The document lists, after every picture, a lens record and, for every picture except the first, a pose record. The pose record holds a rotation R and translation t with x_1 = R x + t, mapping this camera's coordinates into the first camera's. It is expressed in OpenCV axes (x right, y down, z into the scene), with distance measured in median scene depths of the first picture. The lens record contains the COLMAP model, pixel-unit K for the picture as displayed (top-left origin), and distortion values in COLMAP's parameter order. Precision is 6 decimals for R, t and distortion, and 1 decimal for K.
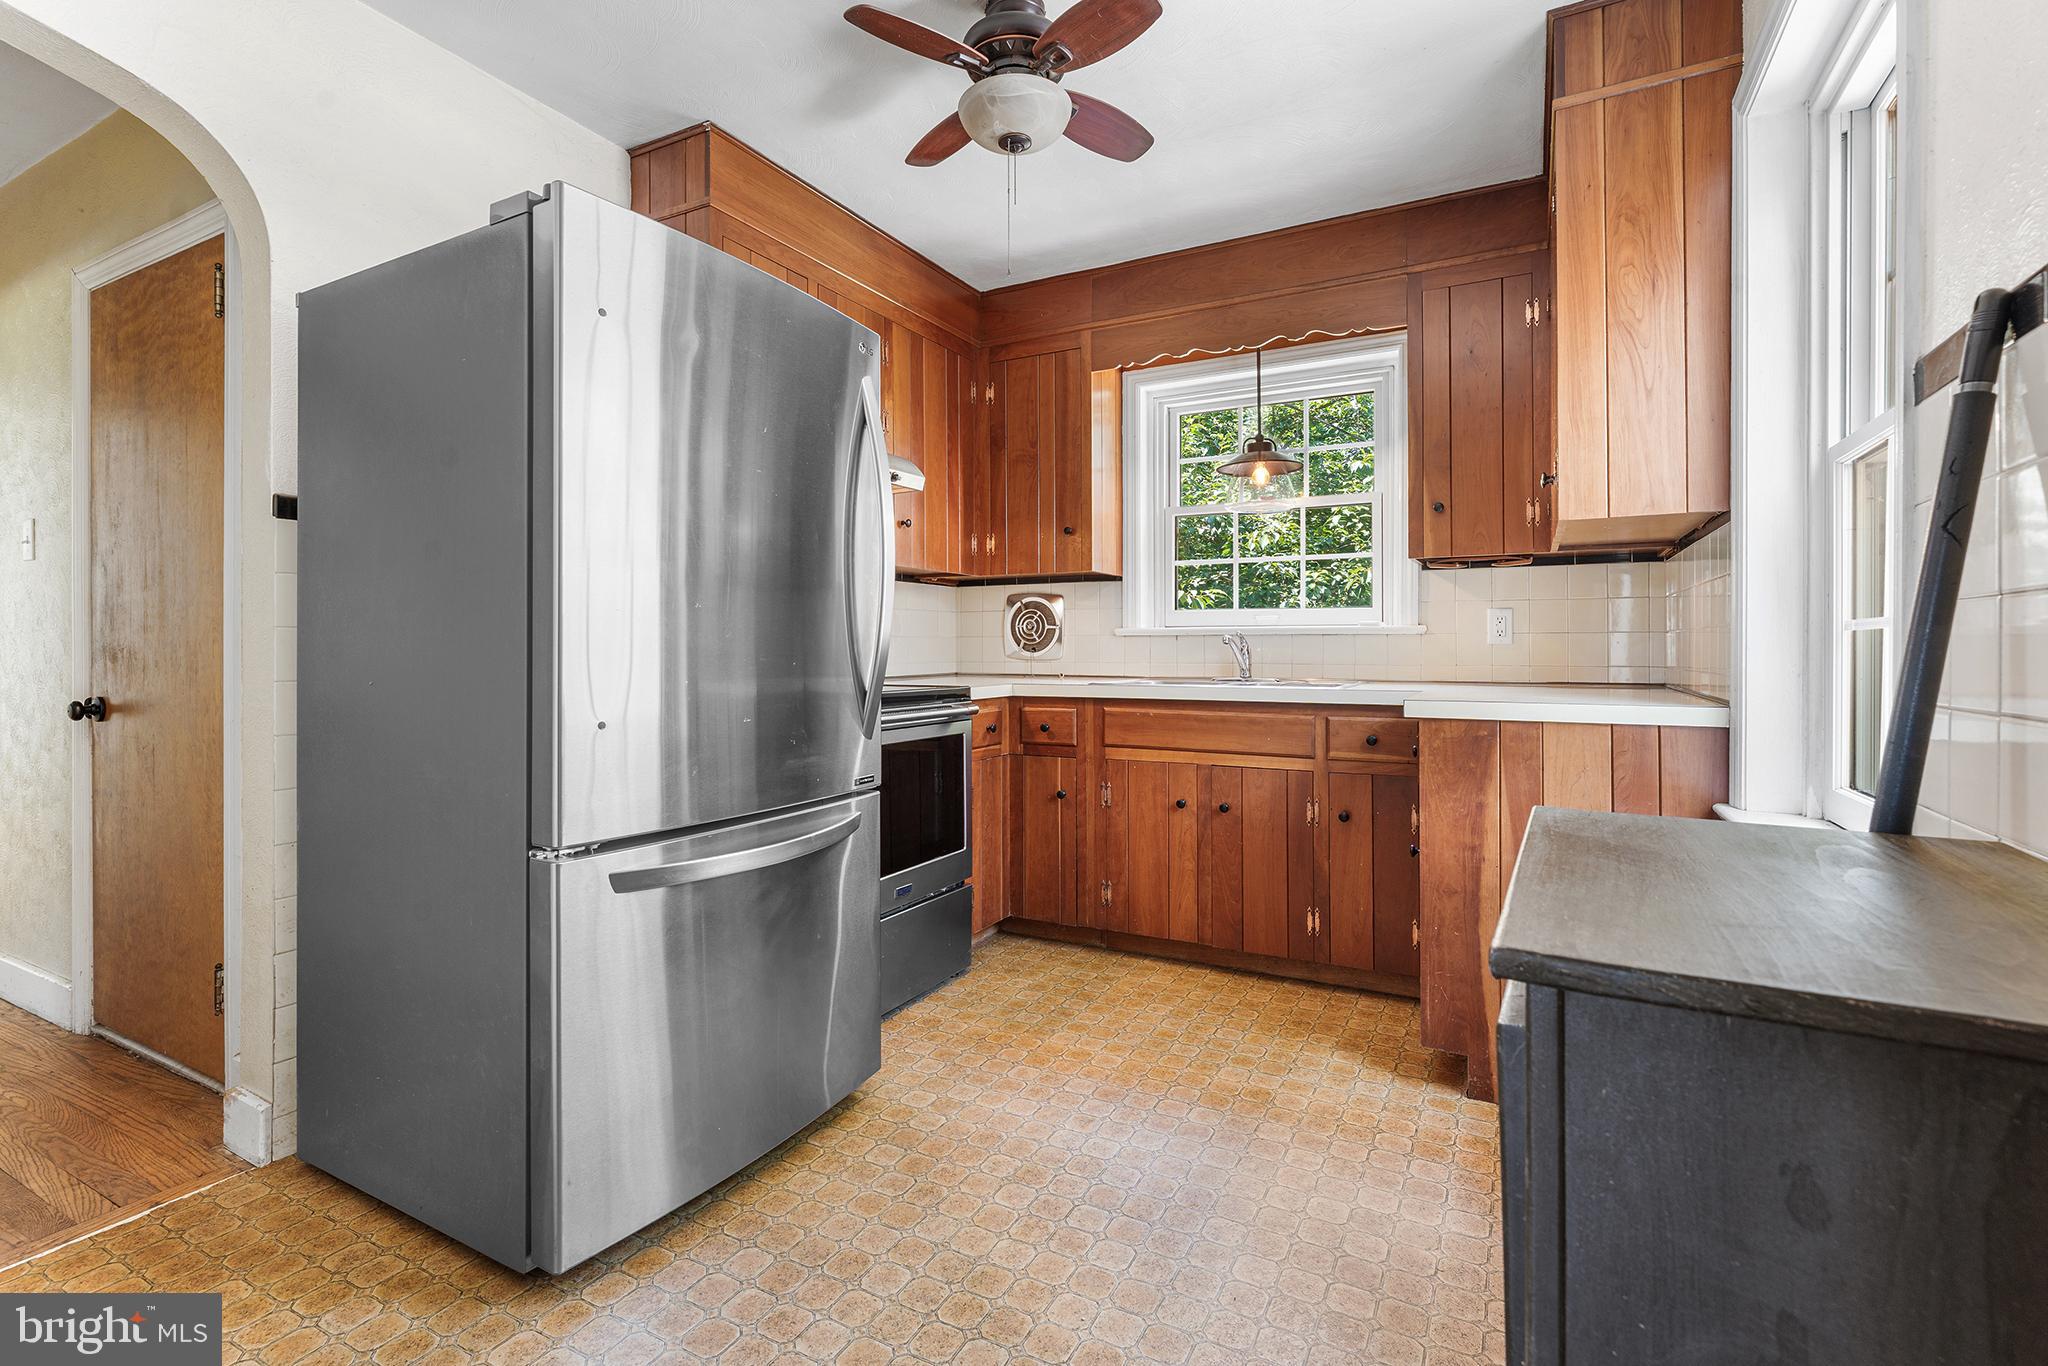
lens RADIAL K [[925.6, 0, 1029.1], [0, 925.6, 644.1], [0, 0, 1]] dist [-0.003100, 0.000047]
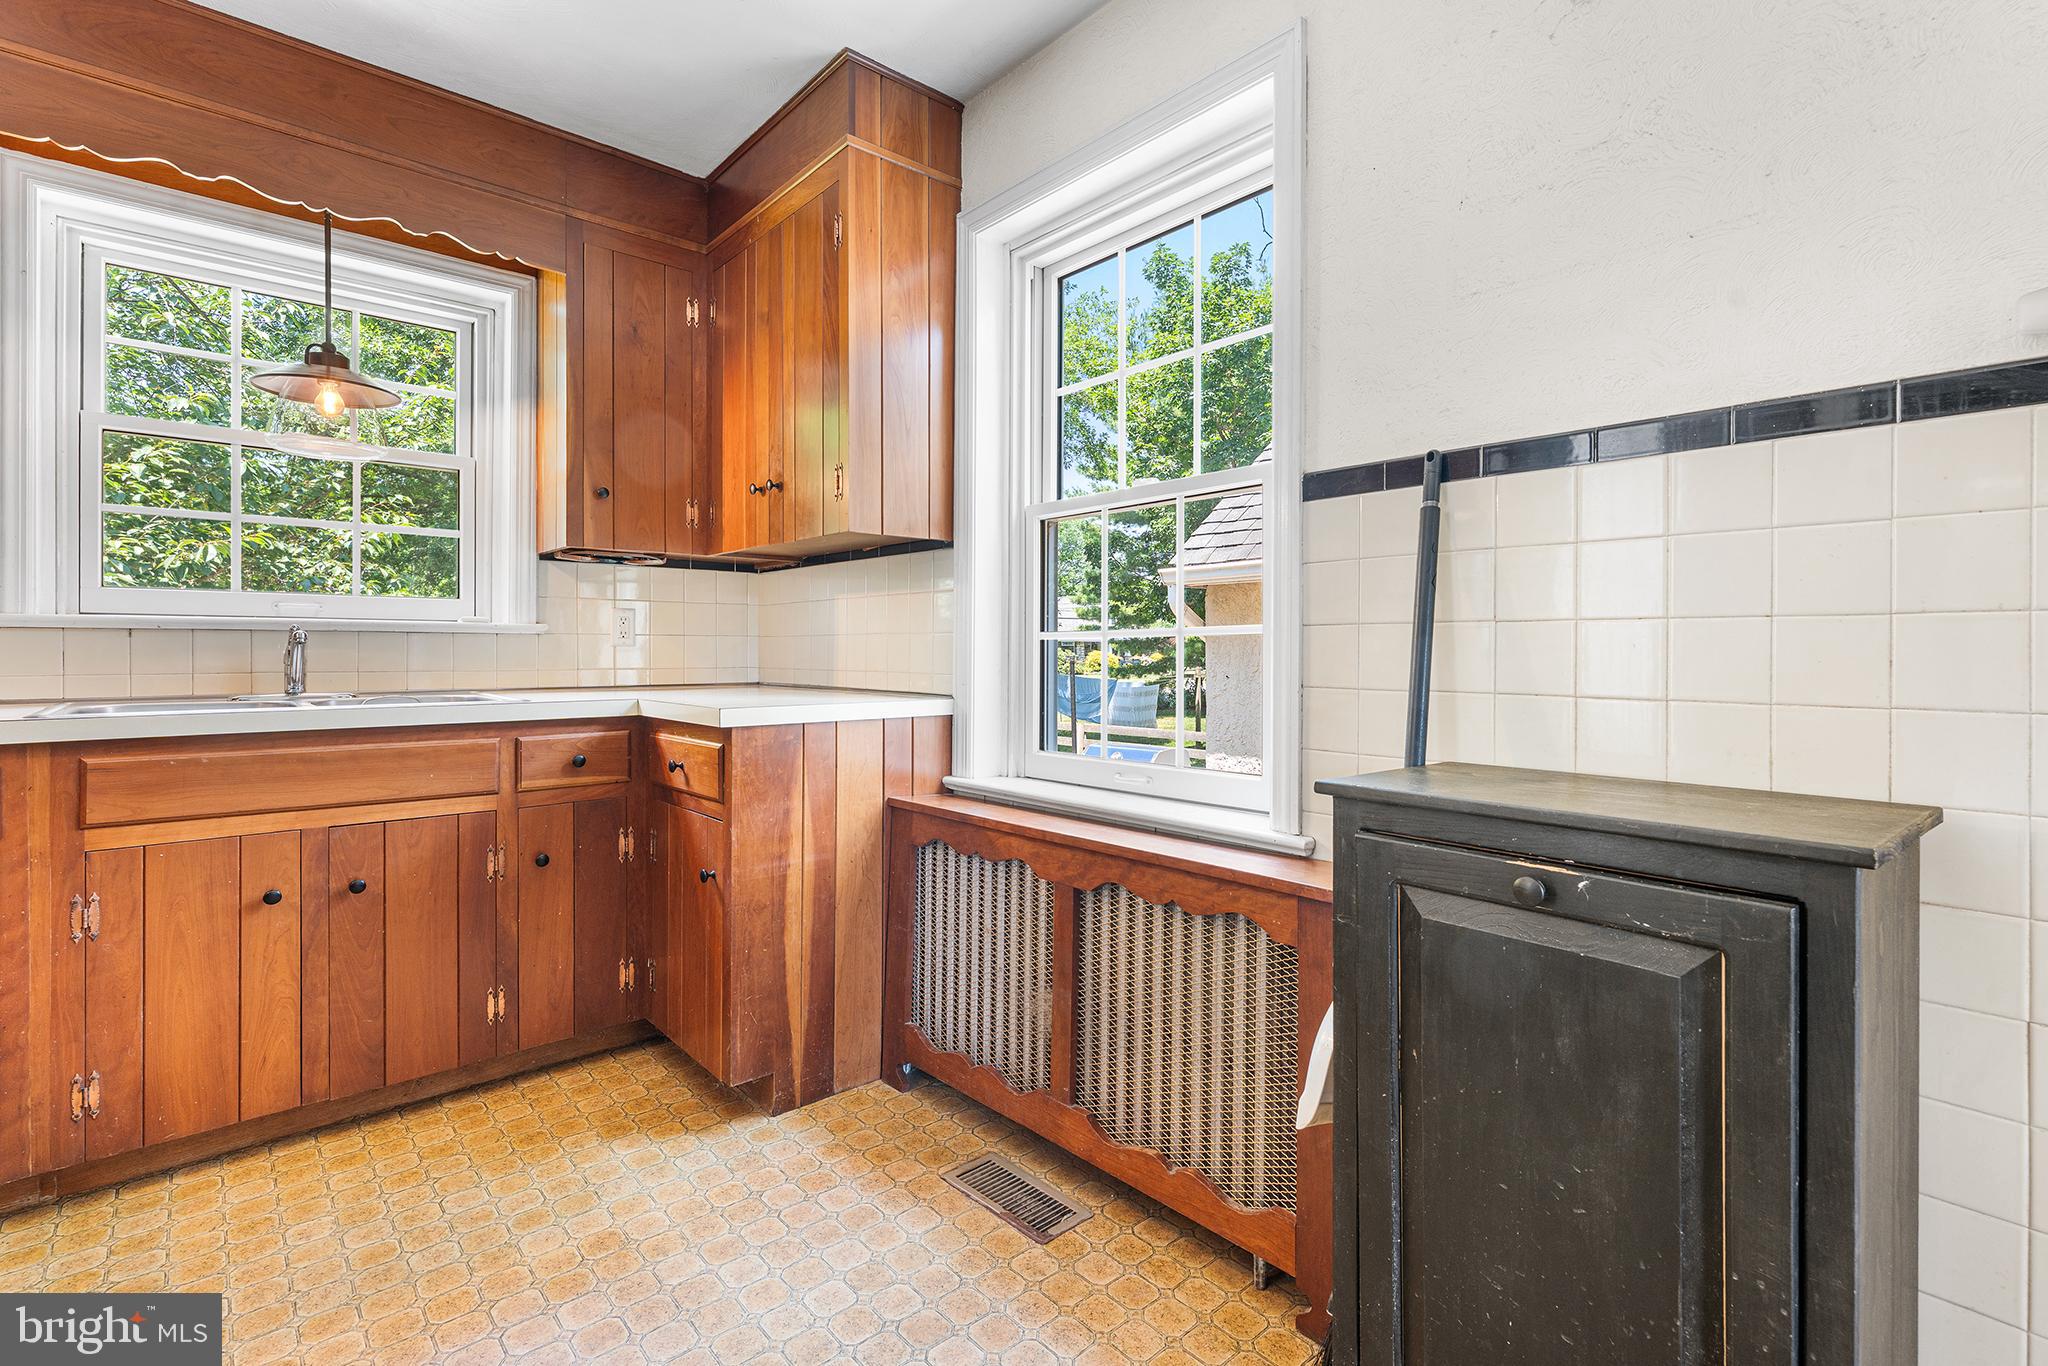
lens RADIAL K [[925.6, 0, 1016.4], [0, 925.6, 648.3], [0, 0, 1]] dist [-0.003100, 0.000047]
pose [[0.356658, 0.002681, 0.934231, -0.252620], [-0.005273, 0.999986, -0.000857, 0.000763], [-0.934220, -0.004621, 0.356667, 0.313928]]
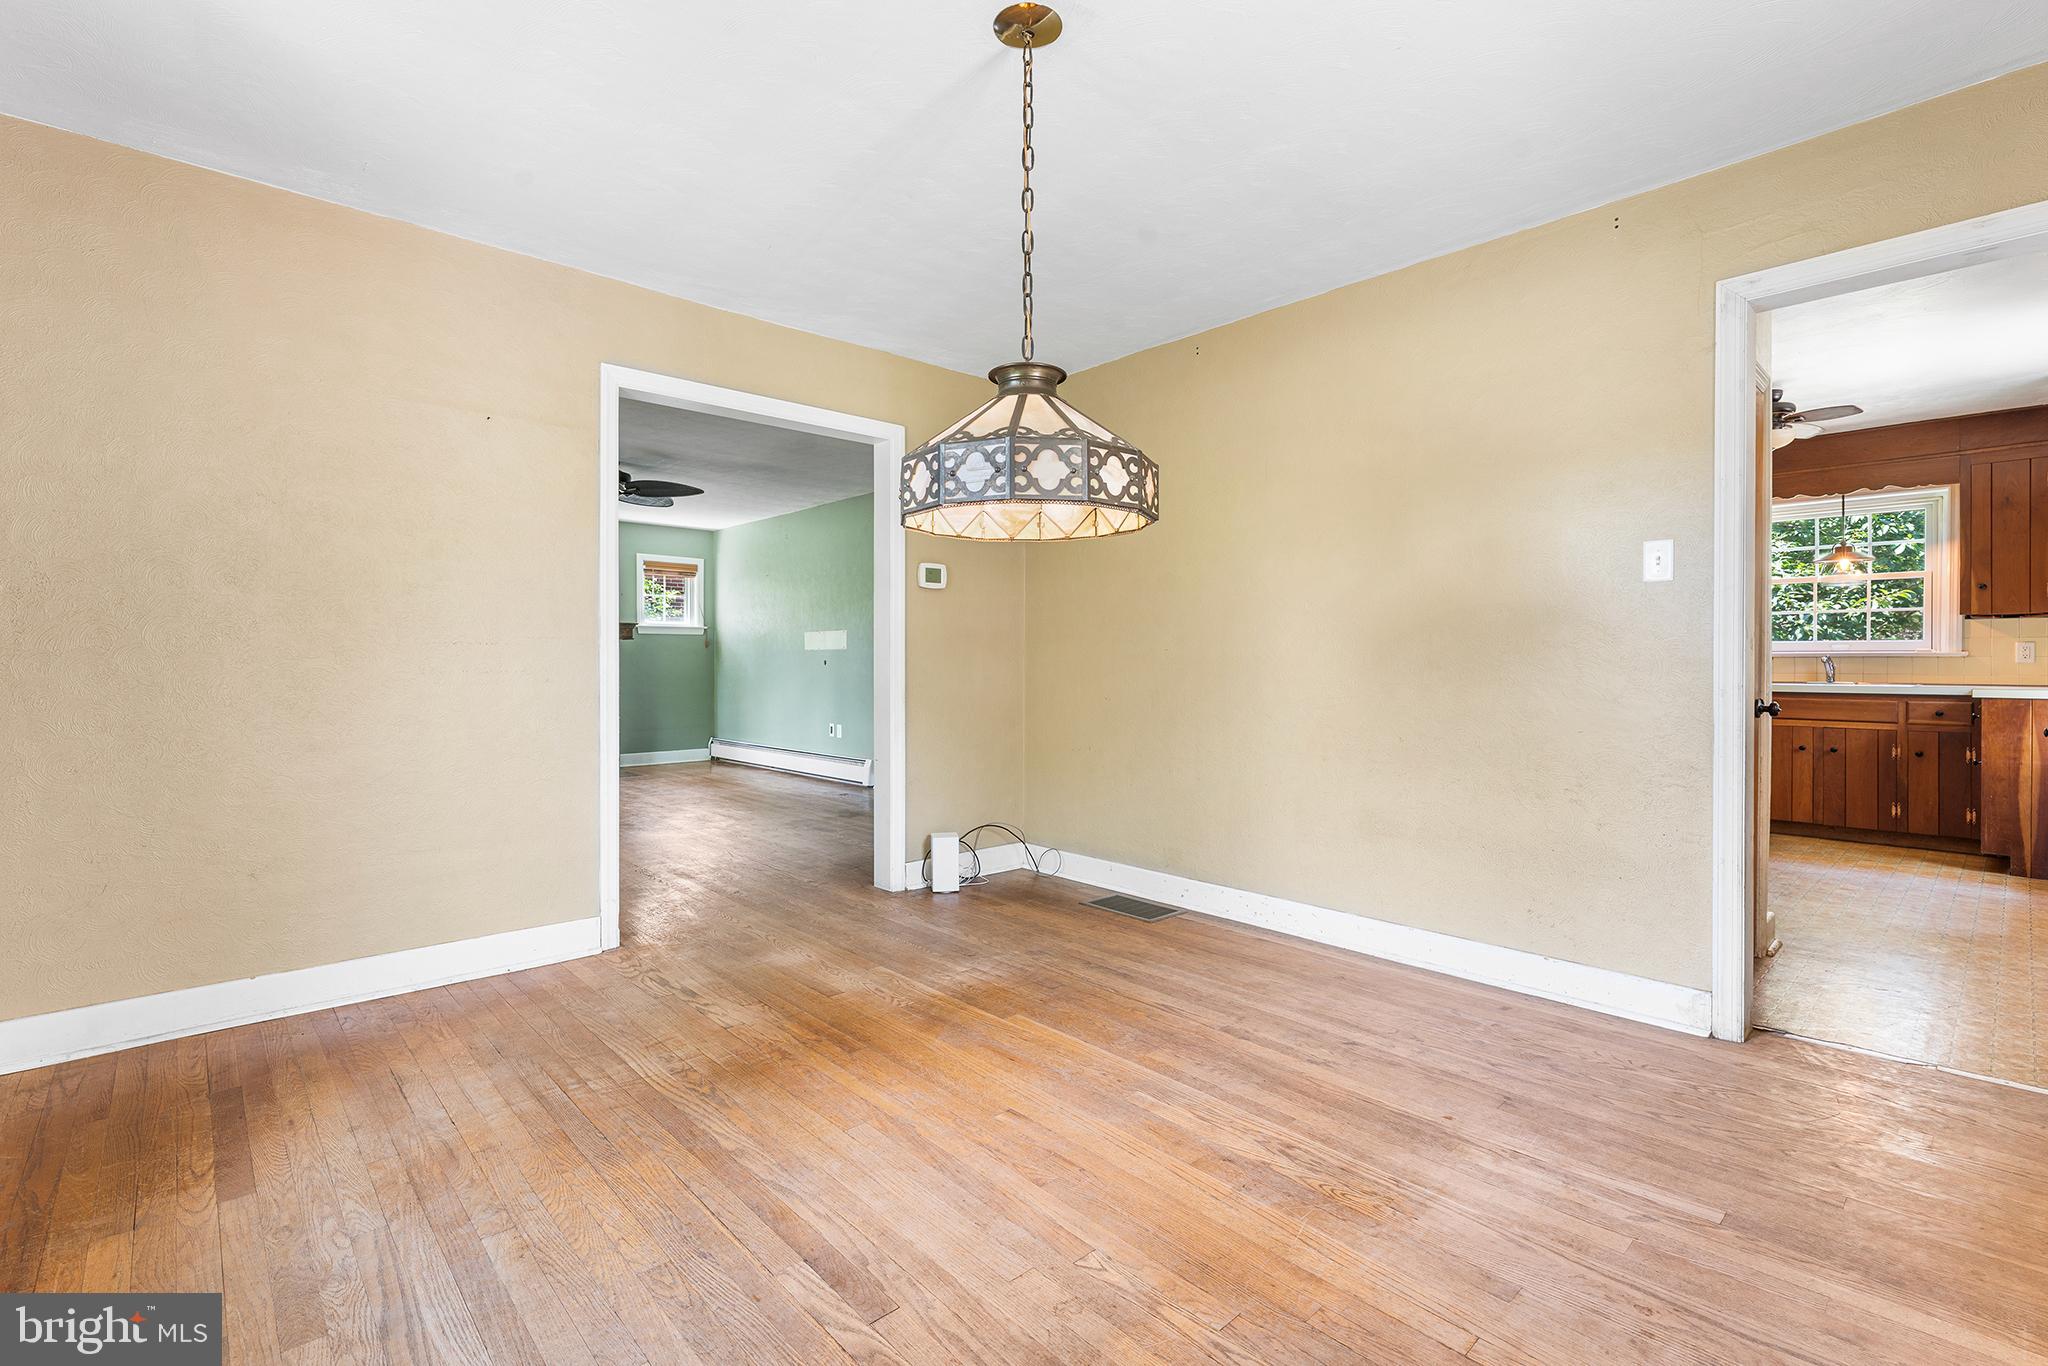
lens RADIAL K [[925.6, 0, 1007.6], [0, 925.6, 662.2], [0, 0, 1]] dist [-0.003100, 0.000047]
pose [[0.941126, 0.005408, -0.338013, -0.741798], [-0.004001, 0.999980, 0.004860, -0.002804], [0.338033, -0.003221, 0.941129, -1.340961]]
